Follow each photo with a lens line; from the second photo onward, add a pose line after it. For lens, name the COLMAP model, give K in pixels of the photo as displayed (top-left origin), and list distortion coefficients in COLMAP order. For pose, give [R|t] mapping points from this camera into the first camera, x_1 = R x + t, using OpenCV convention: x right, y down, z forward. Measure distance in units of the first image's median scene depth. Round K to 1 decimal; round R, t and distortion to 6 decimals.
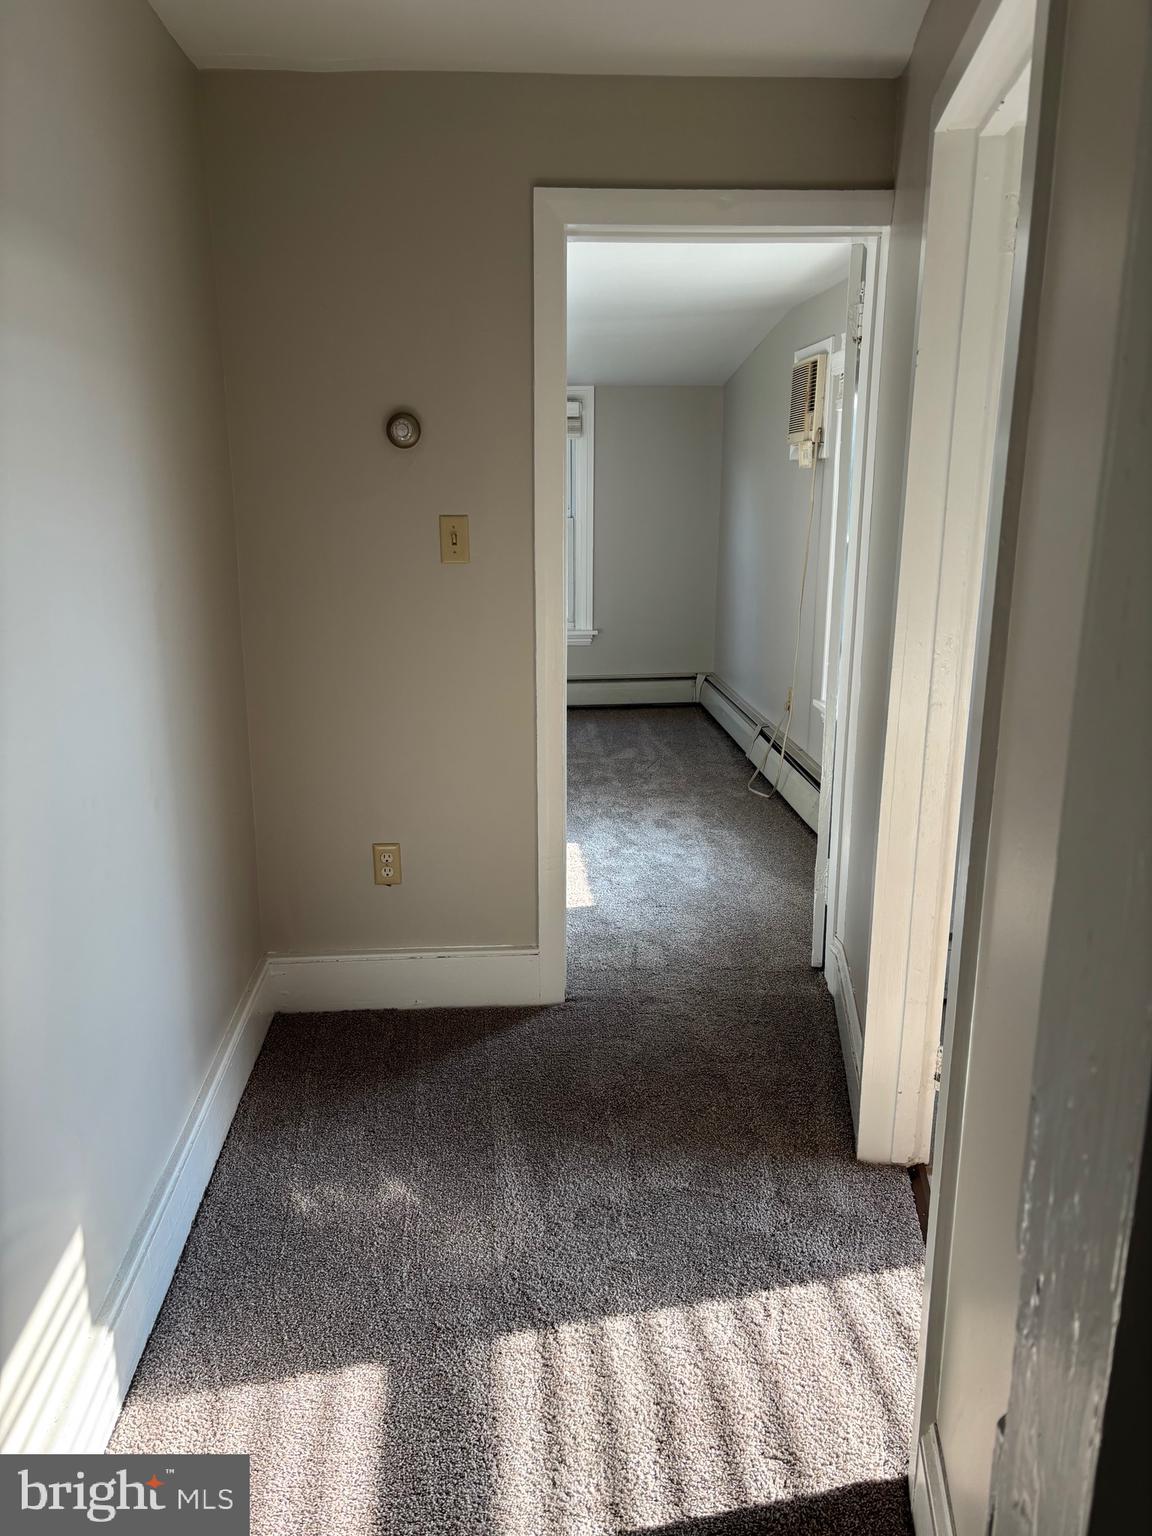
lens RADIAL K [[1139.7, 0, 574.4], [0, 1139.7, 768.9], [0, 0, 1]] dist [0.001416, -0.001748]
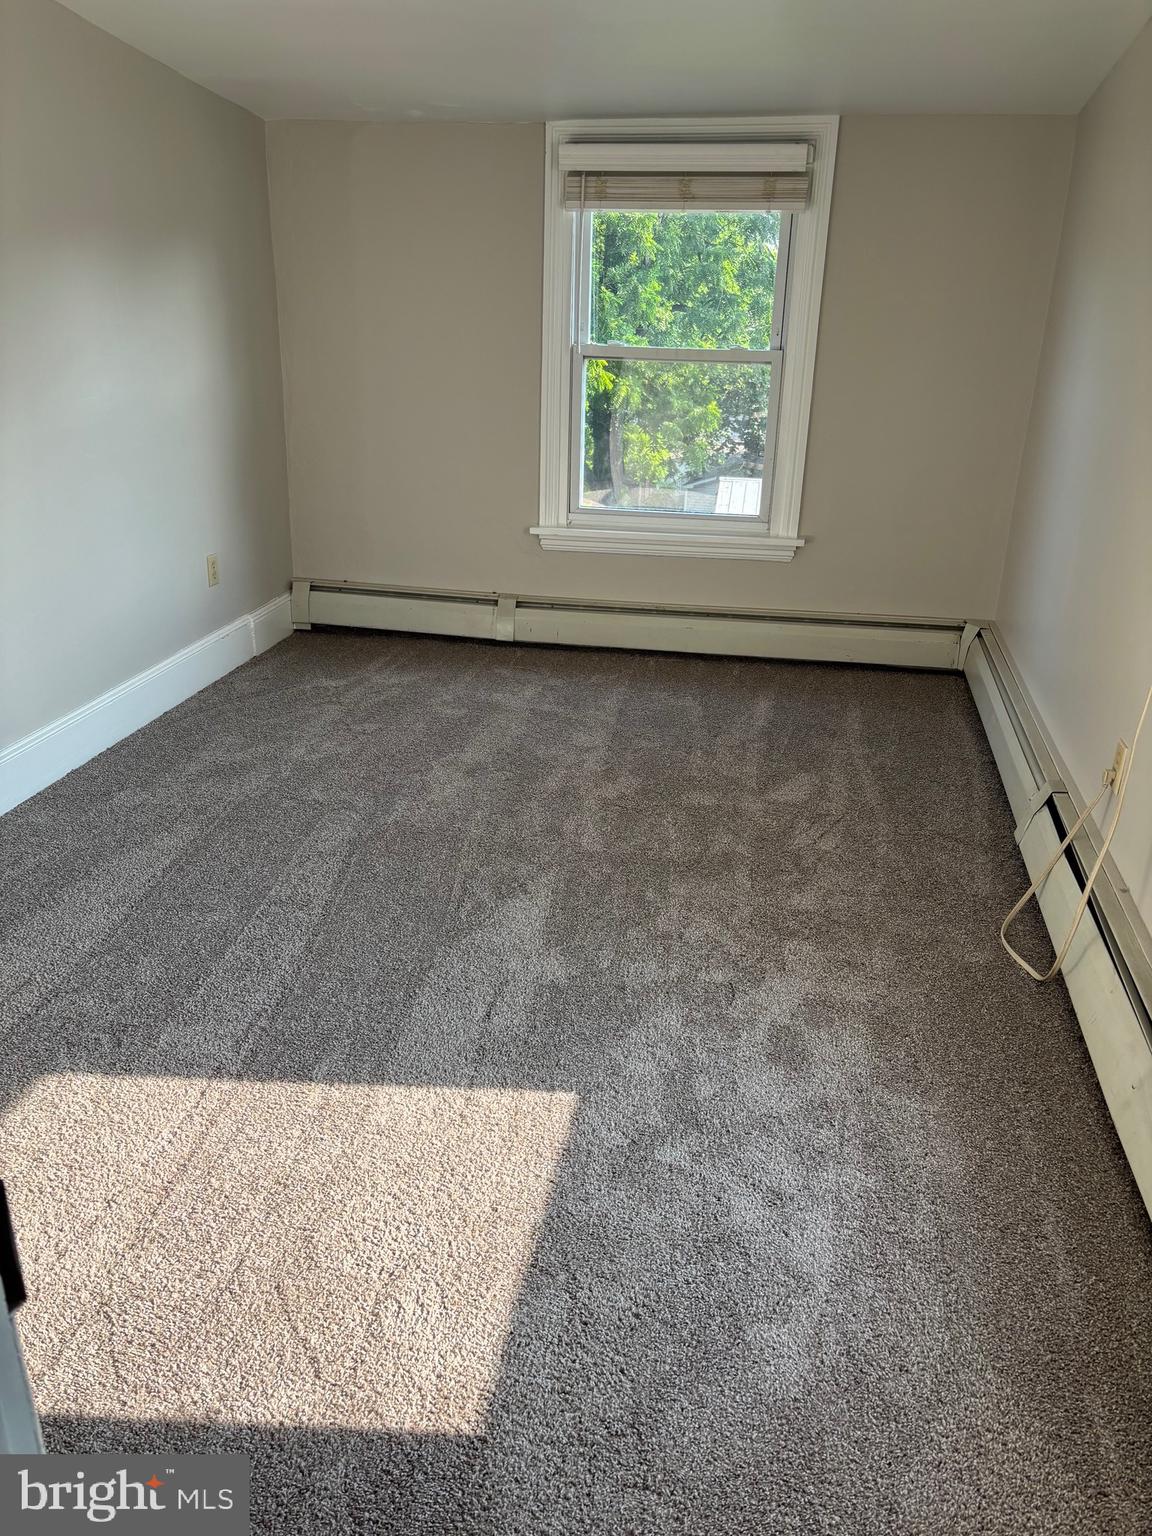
lens RADIAL K [[1139.7, 0, 555.3], [0, 1139.7, 722.4], [0, 0, 1]] dist [0.001416, -0.001748]
pose [[0.959057, 0.127174, -0.253056, 0.076504], [-0.095325, 0.986330, 0.134411, -0.120455], [0.266690, -0.104785, 0.958069, 0.464021]]
